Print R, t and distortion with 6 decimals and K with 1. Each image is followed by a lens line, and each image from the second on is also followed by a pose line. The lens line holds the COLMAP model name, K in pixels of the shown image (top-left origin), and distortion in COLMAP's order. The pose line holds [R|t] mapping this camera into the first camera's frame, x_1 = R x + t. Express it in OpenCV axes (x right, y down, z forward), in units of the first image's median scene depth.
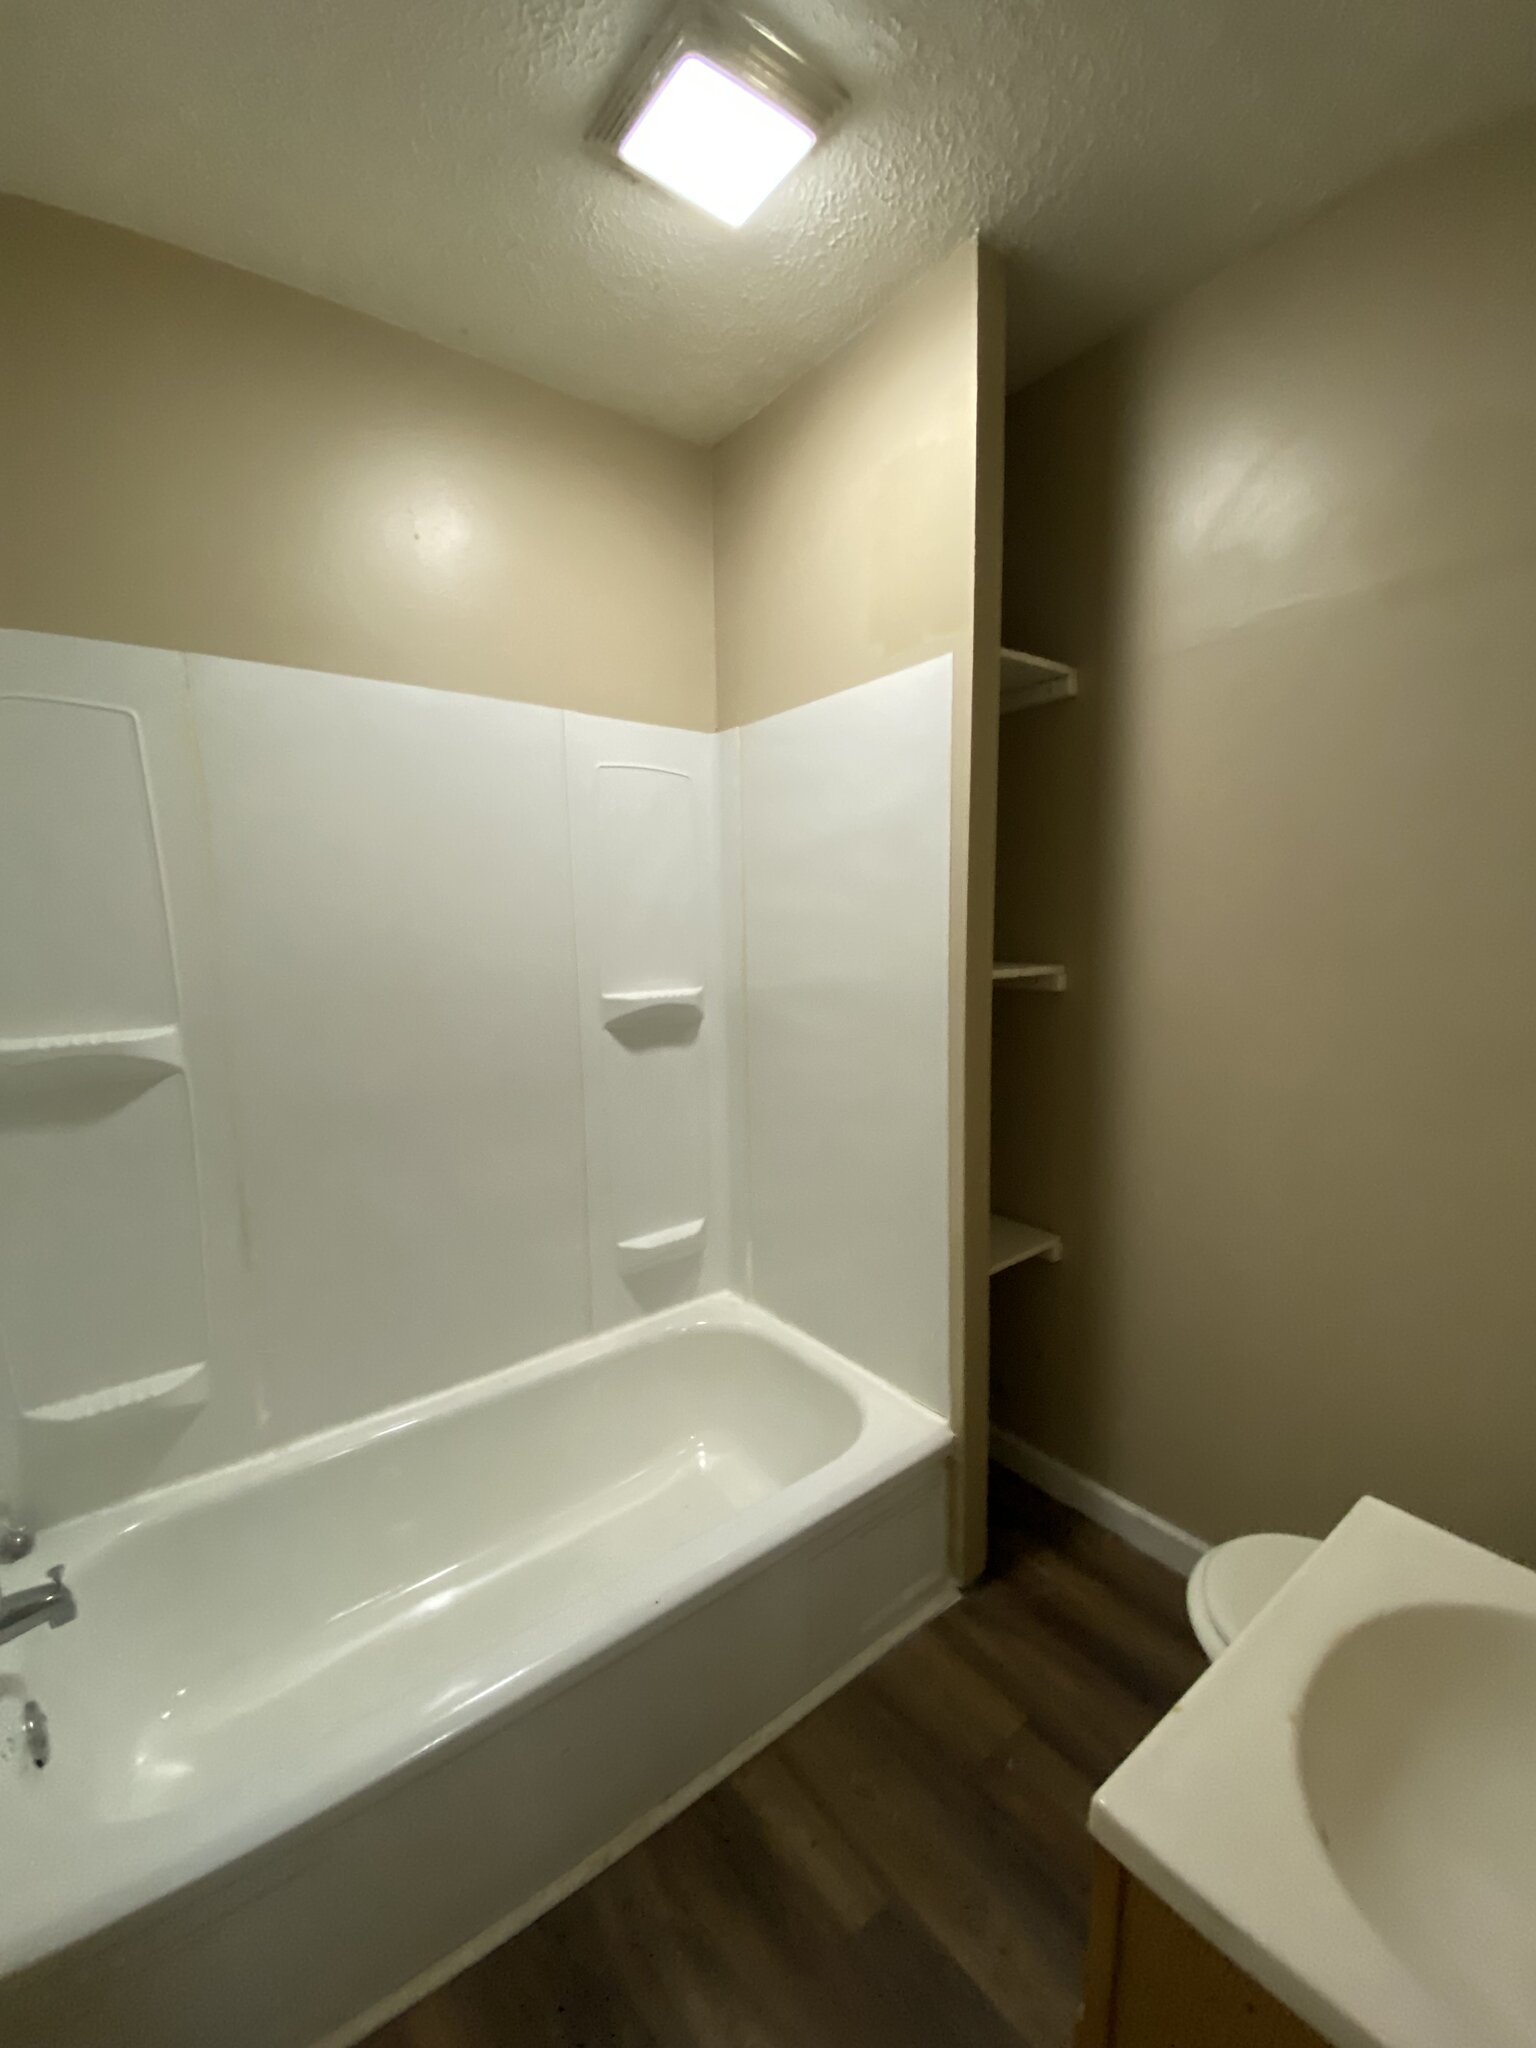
lens RADIAL K [[824.4, 0, 769.8], [0, 824.4, 1016.9], [0, 0, 1]] dist [0.045906, -0.039104]
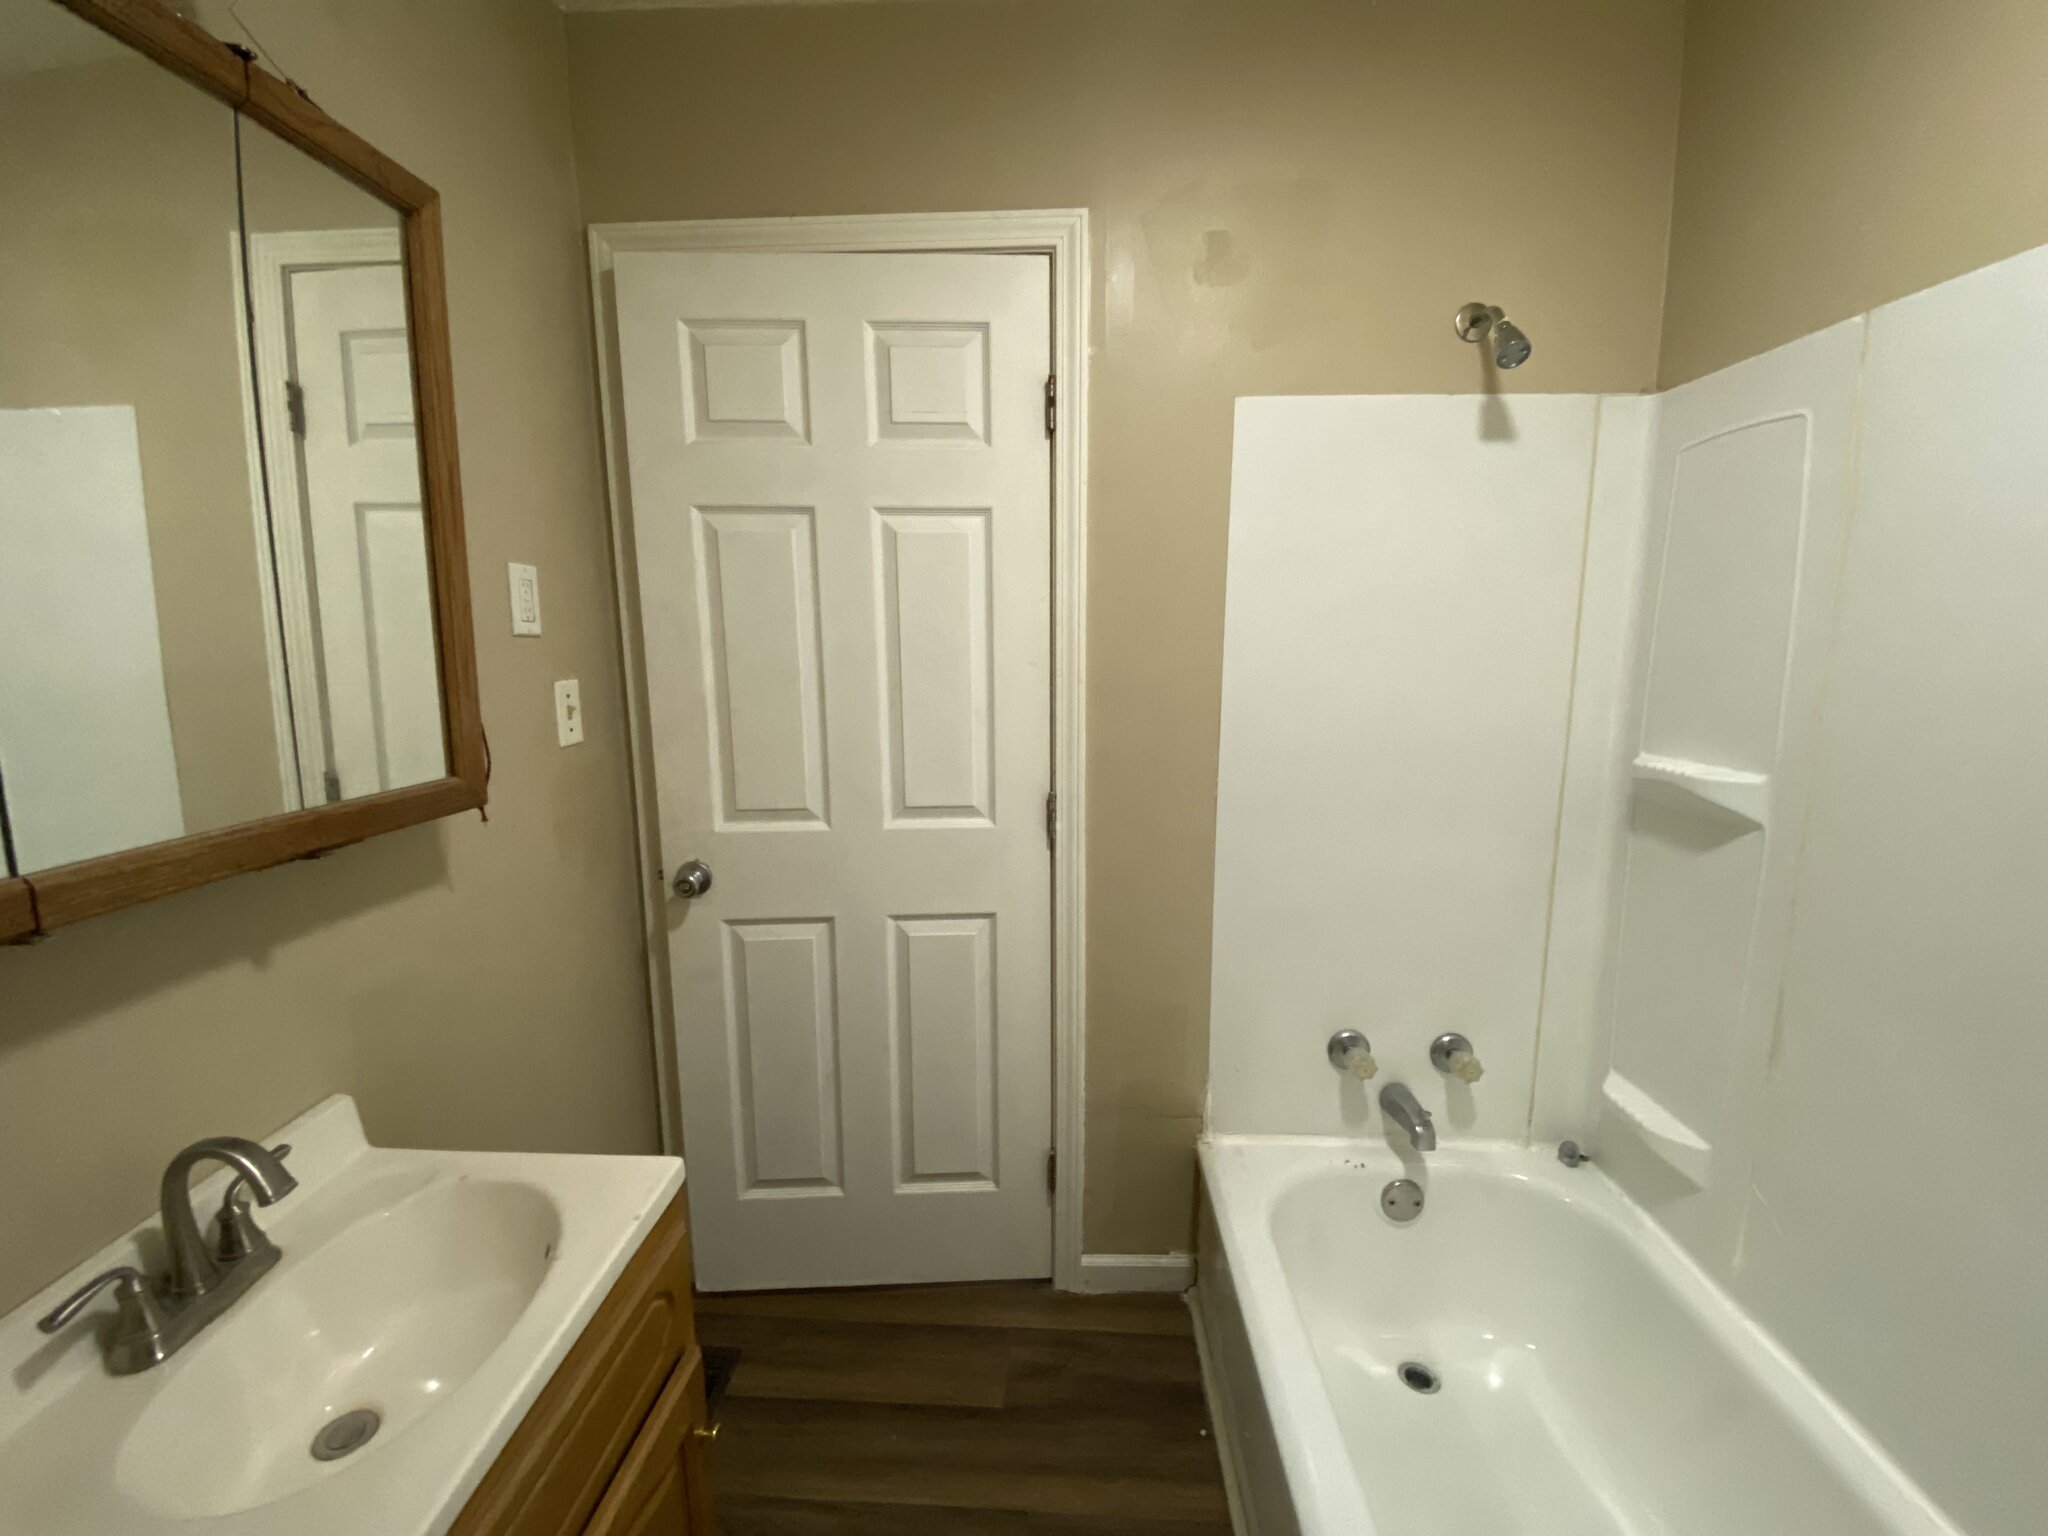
lens RADIAL K [[834.0, 0, 1020.7], [0, 834.0, 765.1], [0, 0, 1]] dist [0.022920, -0.018630]
pose [[-0.686819, 0.116786, -0.717384, 0.450984], [-0.069483, 0.971937, 0.224747, -0.142826], [0.723499, 0.204207, -0.659430, 1.014950]]
